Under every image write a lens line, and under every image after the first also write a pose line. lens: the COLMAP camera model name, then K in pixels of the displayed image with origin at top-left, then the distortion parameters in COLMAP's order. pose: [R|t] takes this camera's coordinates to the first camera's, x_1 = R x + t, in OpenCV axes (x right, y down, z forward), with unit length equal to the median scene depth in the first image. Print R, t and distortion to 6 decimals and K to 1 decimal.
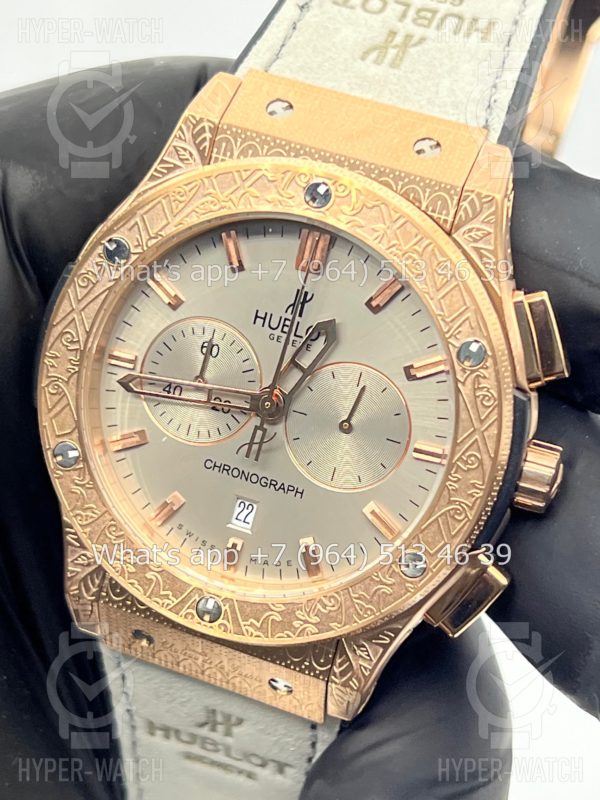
lens RADIAL K [[1912.5, 0, 300.0], [0, 1912.5, 400.0], [0, 0, 1]] dist [0.232120, -0.015979]
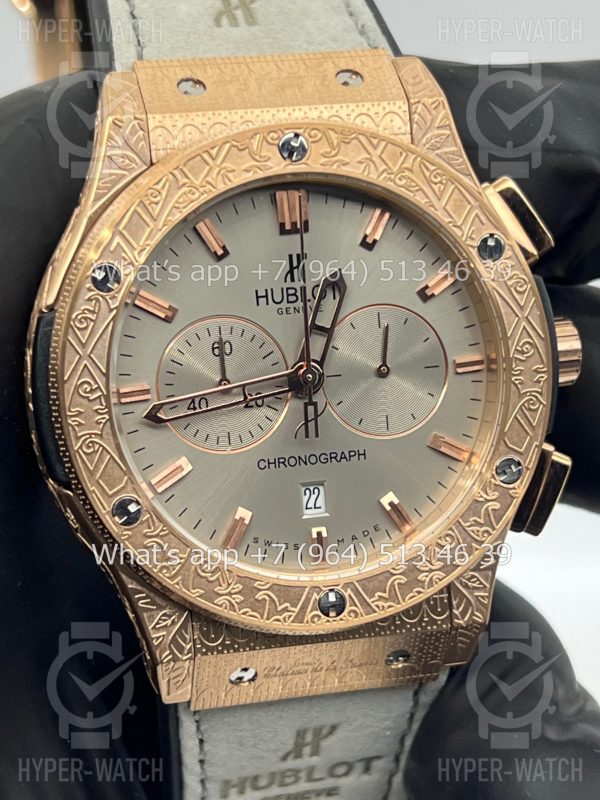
lens RADIAL K [[1912.5, 0, 300.0], [0, 1912.5, 400.0], [0, 0, 1]] dist [0.232120, -0.015979]
pose [[0.821277, -0.341600, 0.456961, -0.455153], [0.375626, 0.926604, 0.017583, -0.005299], [-0.429429, 0.157206, 0.889313, 0.156769]]
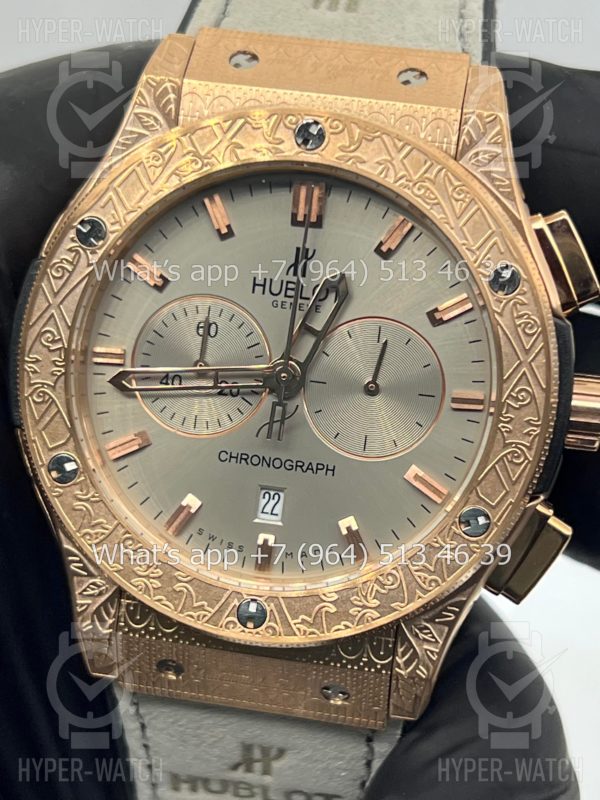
lens RADIAL K [[1912.5, 0, 300.0], [0, 1912.5, 400.0], [0, 0, 1]] dist [0.232120, -0.015979]
pose [[0.979396, -0.139073, 0.146432, -0.142038], [0.153443, 0.983879, -0.091855, 0.096812], [-0.131297, 0.112431, 0.984947, 0.109772]]
